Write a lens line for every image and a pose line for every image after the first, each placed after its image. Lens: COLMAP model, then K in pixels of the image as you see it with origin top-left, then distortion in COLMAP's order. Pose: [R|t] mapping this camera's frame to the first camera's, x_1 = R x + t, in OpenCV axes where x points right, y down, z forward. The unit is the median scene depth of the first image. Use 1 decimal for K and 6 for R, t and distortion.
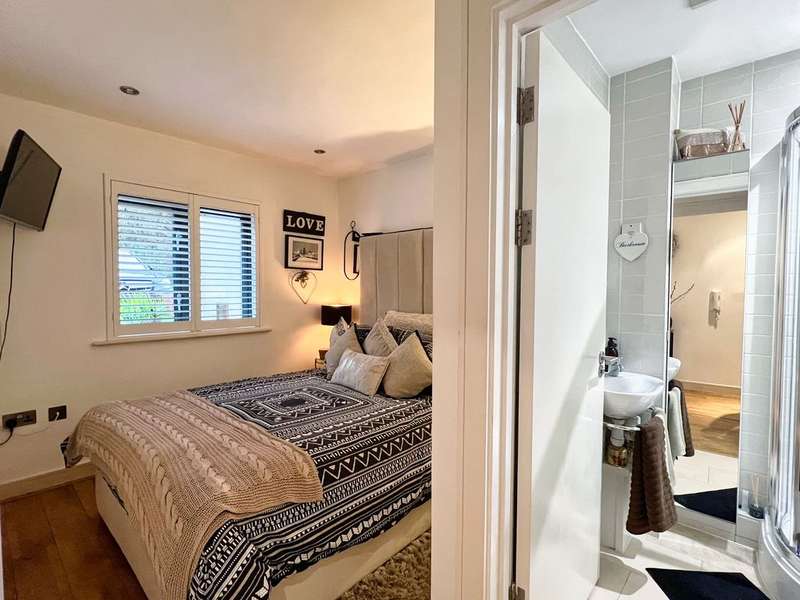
lens RADIAL K [[379.4, 0, 401.6], [0, 379.4, 298.4], [0, 0, 1]] dist [-0.006770, 0.001942]
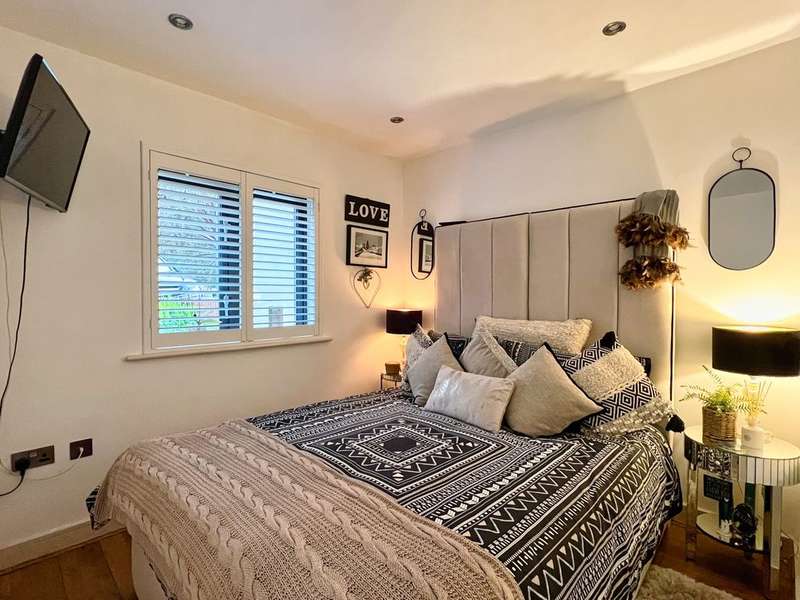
lens RADIAL K [[379.4, 0, 395.9], [0, 379.4, 299.2], [0, 0, 1]] dist [-0.006770, 0.001942]
pose [[0.999316, 0.000937, -0.036955, -0.240938], [-0.001409, 0.999918, -0.012737, 0.008071], [0.036940, 0.012780, 0.999236, 0.249449]]
